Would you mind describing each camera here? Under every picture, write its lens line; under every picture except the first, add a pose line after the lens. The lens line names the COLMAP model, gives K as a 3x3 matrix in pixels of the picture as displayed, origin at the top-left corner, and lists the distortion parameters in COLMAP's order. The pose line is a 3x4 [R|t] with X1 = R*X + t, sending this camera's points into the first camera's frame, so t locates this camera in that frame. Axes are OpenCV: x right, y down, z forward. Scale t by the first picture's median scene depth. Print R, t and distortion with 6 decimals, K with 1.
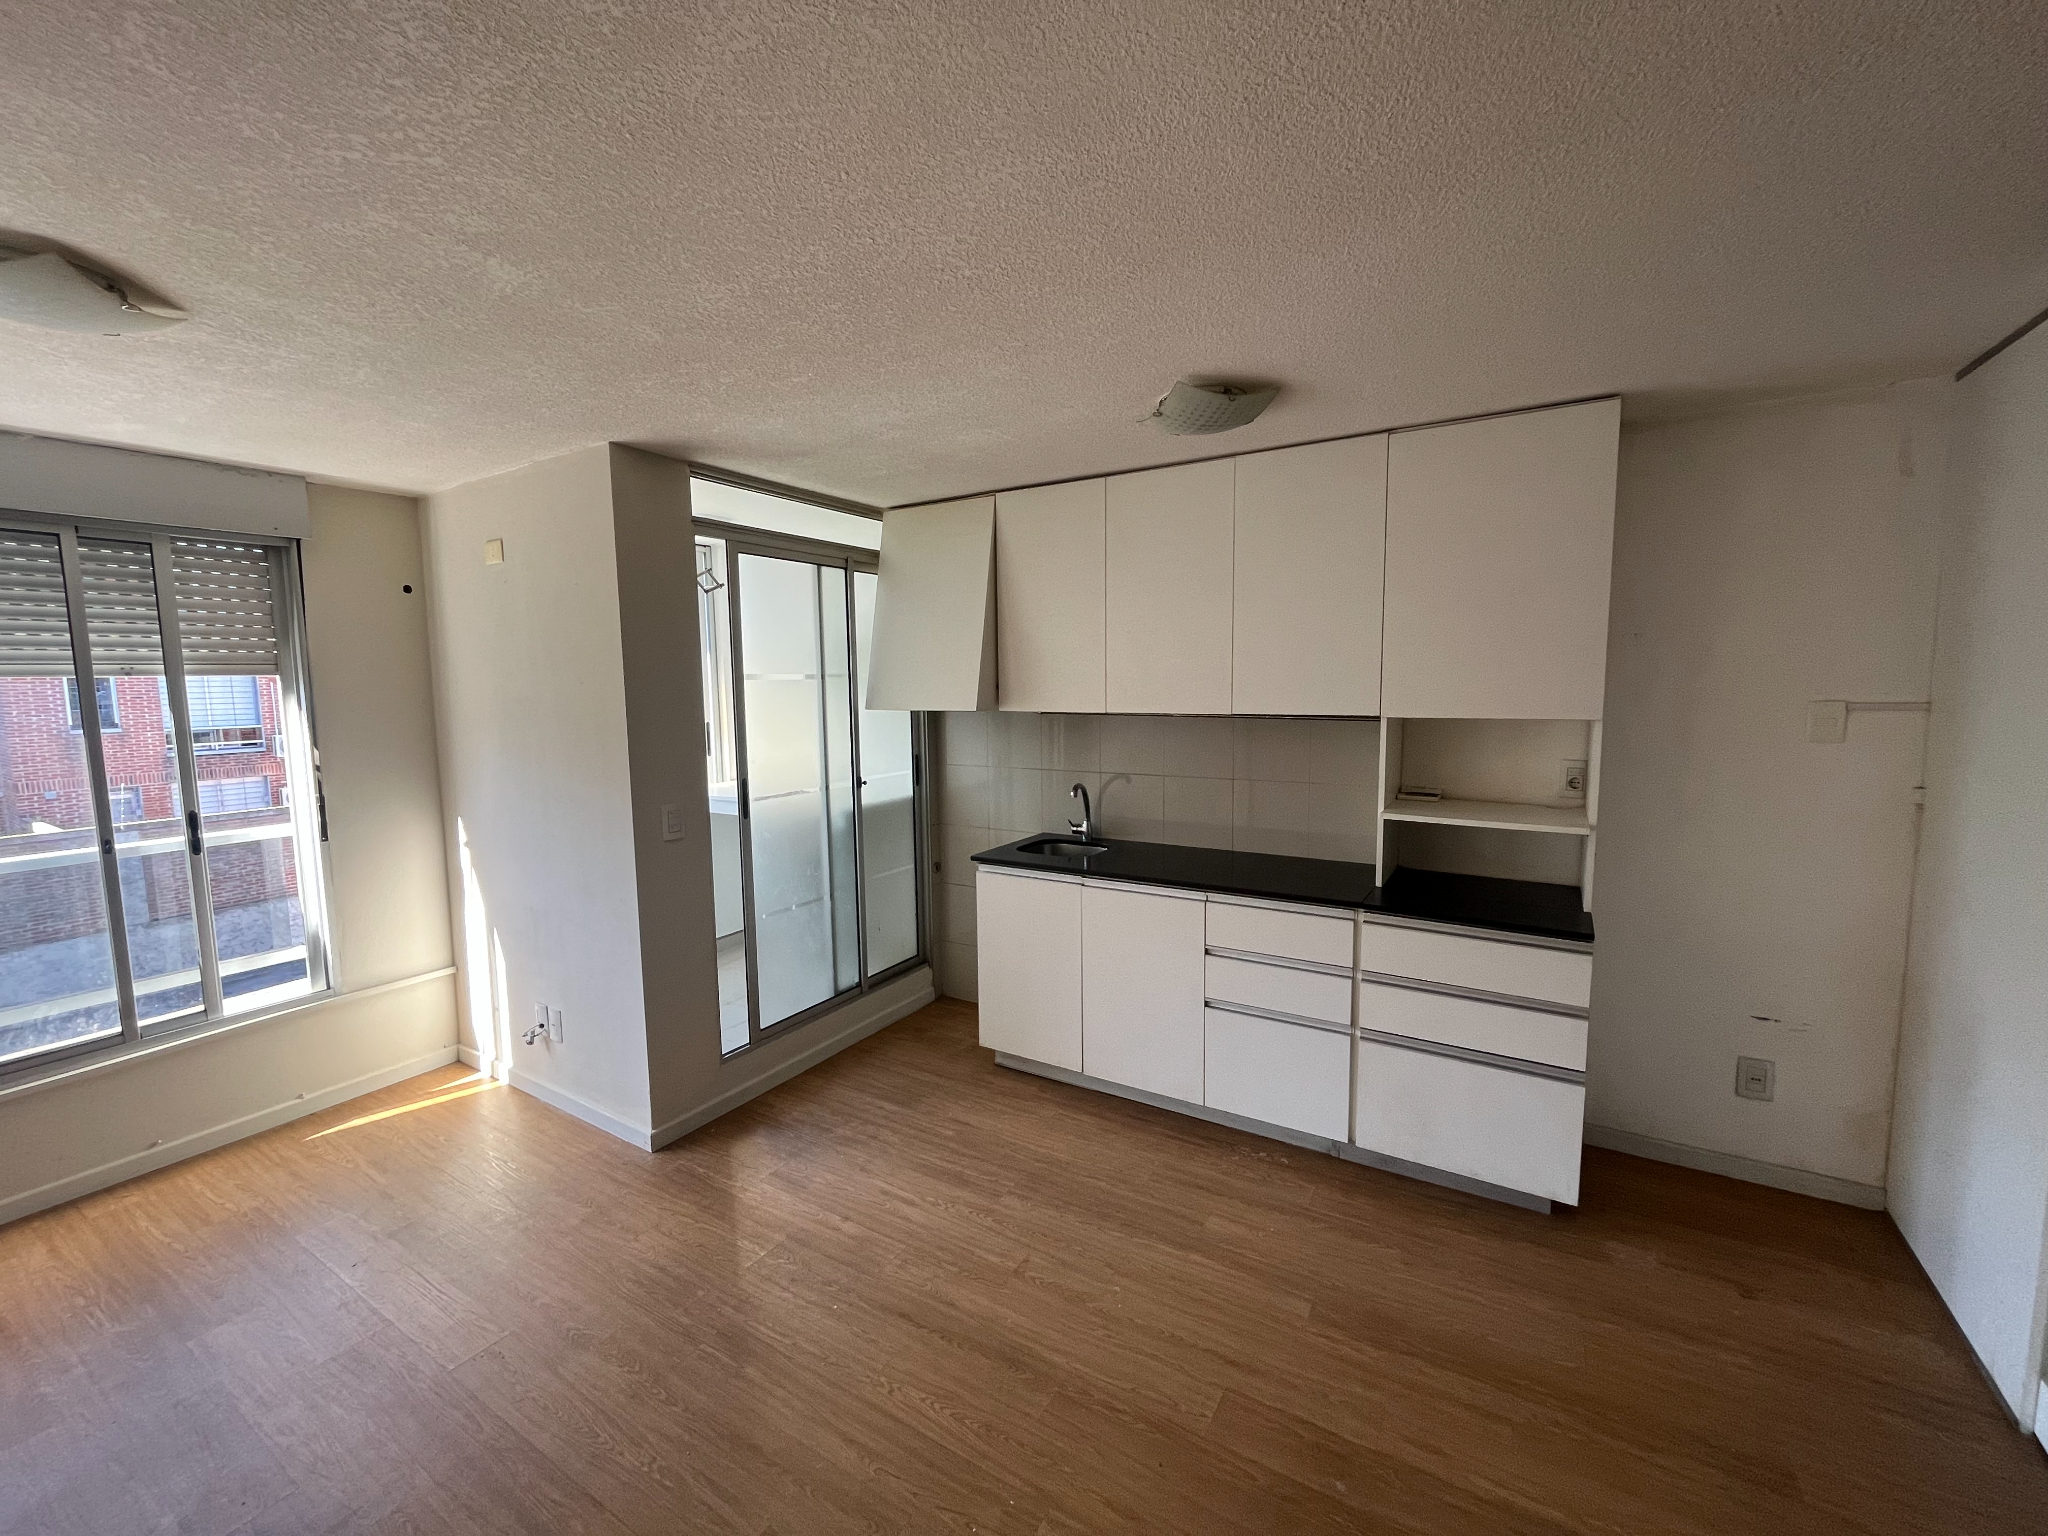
lens RADIAL K [[831.3, 0, 1017.9], [0, 831.3, 773.0], [0, 0, 1]] dist [-0.001739, -0.000568]
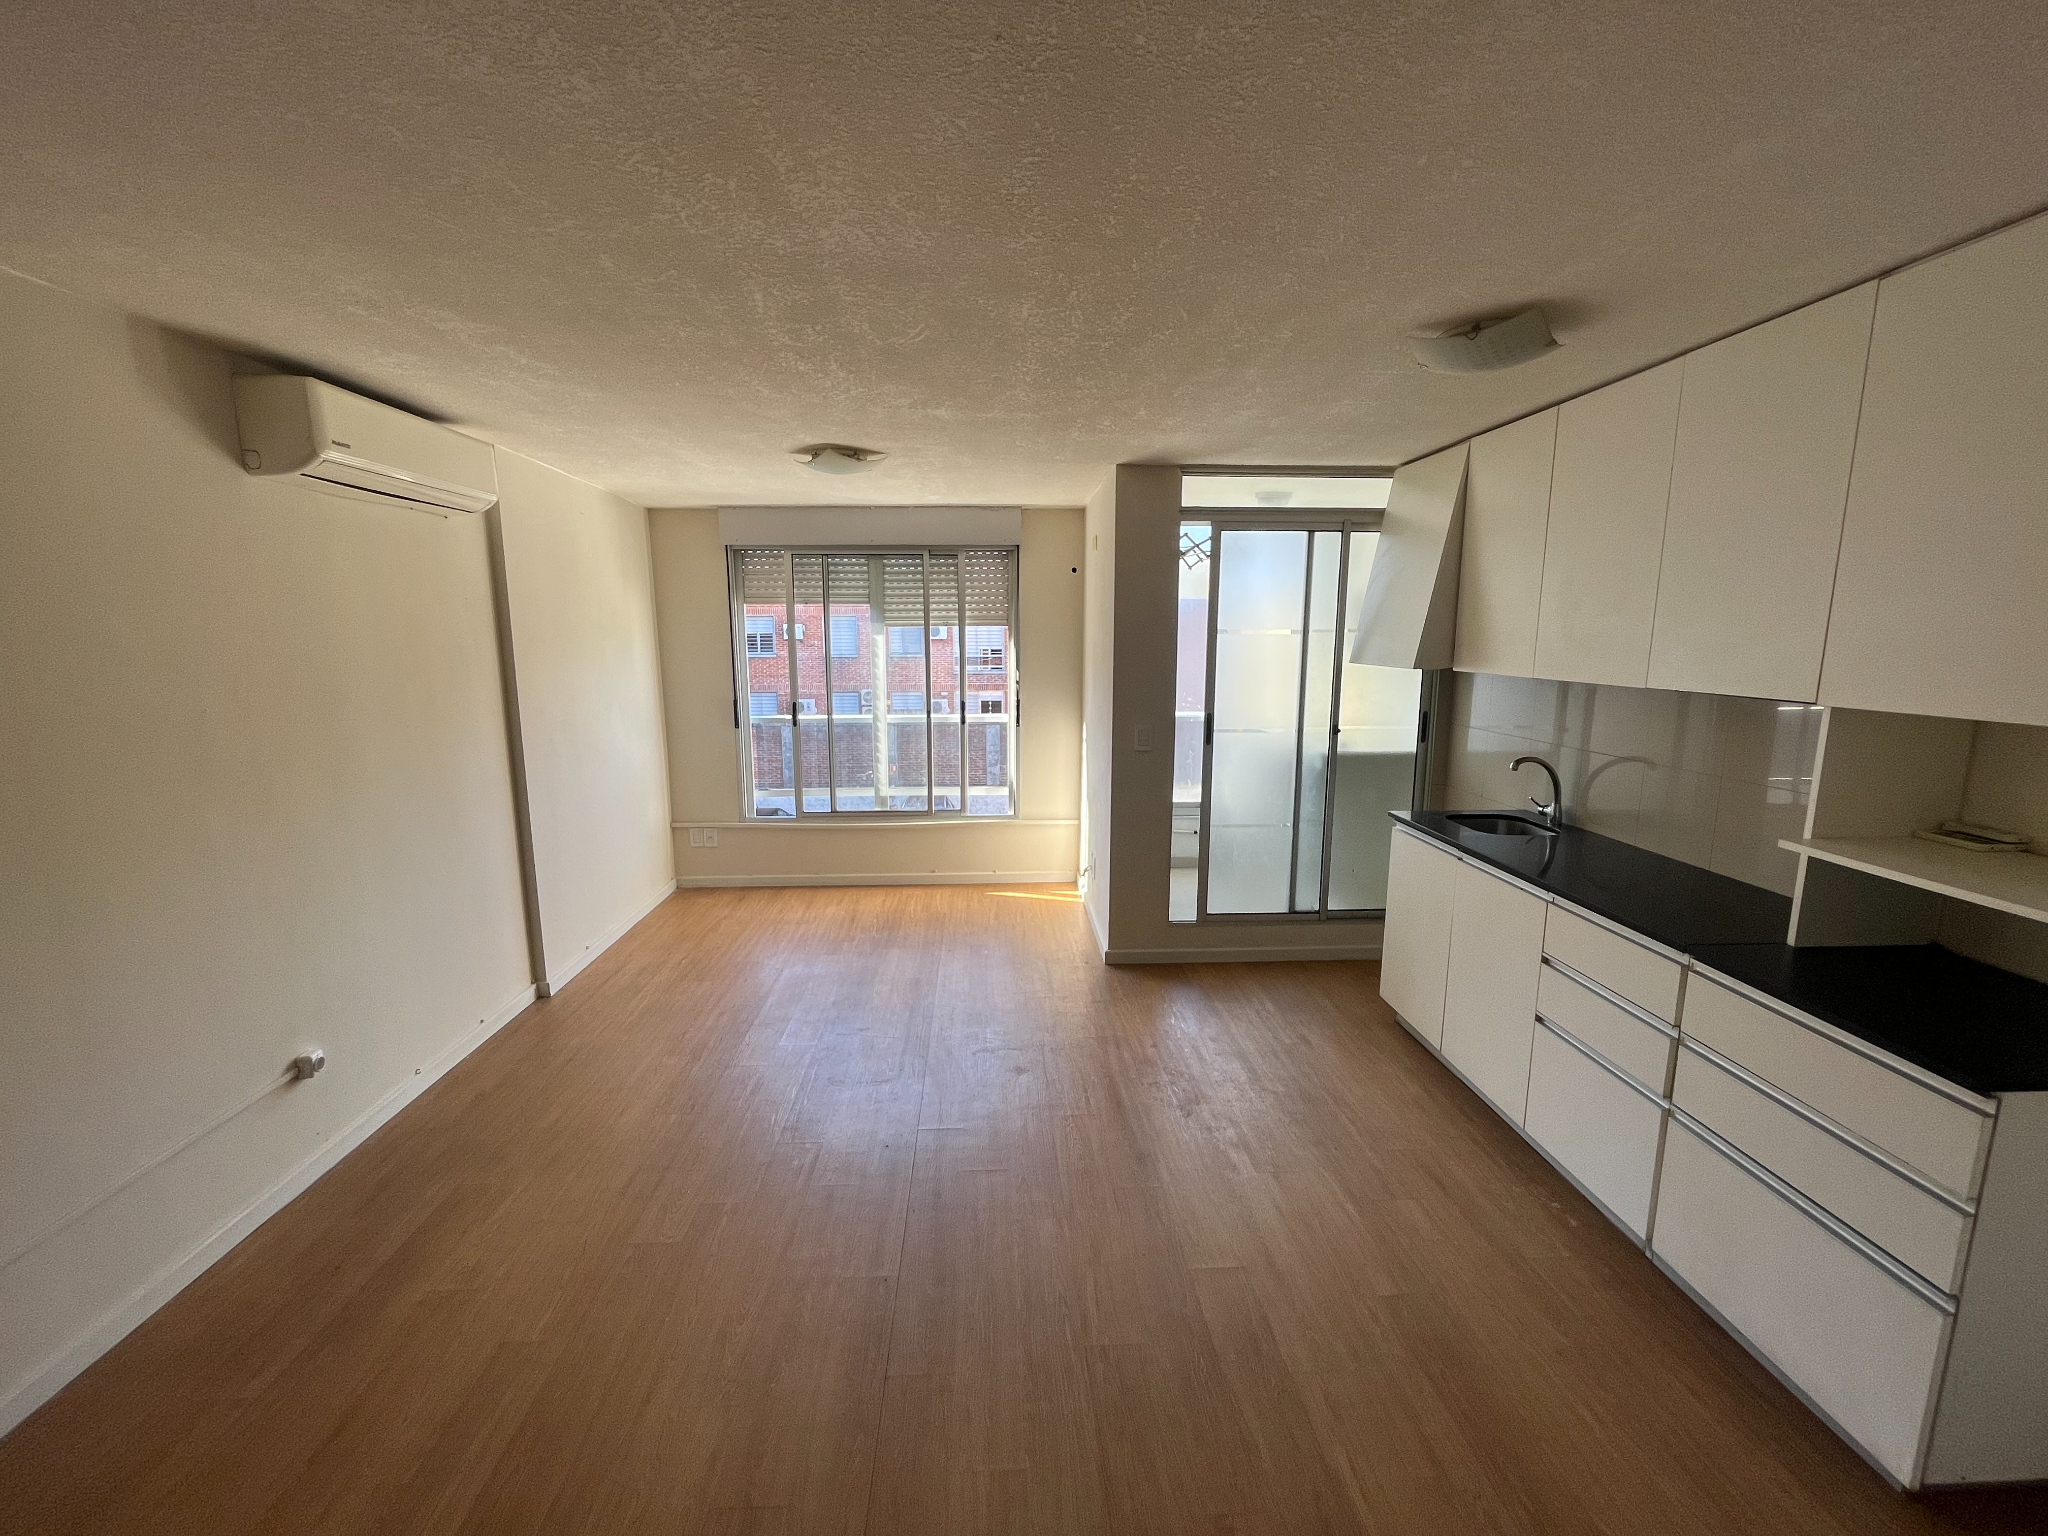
lens RADIAL K [[831.3, 0, 1023.9], [0, 831.3, 779.6], [0, 0, 1]] dist [-0.001739, -0.000568]
pose [[0.564478, 0.159955, -0.809802, 0.568750], [-0.098729, 0.987086, 0.126152, -0.026185], [0.819523, 0.008741, 0.572980, 0.053390]]
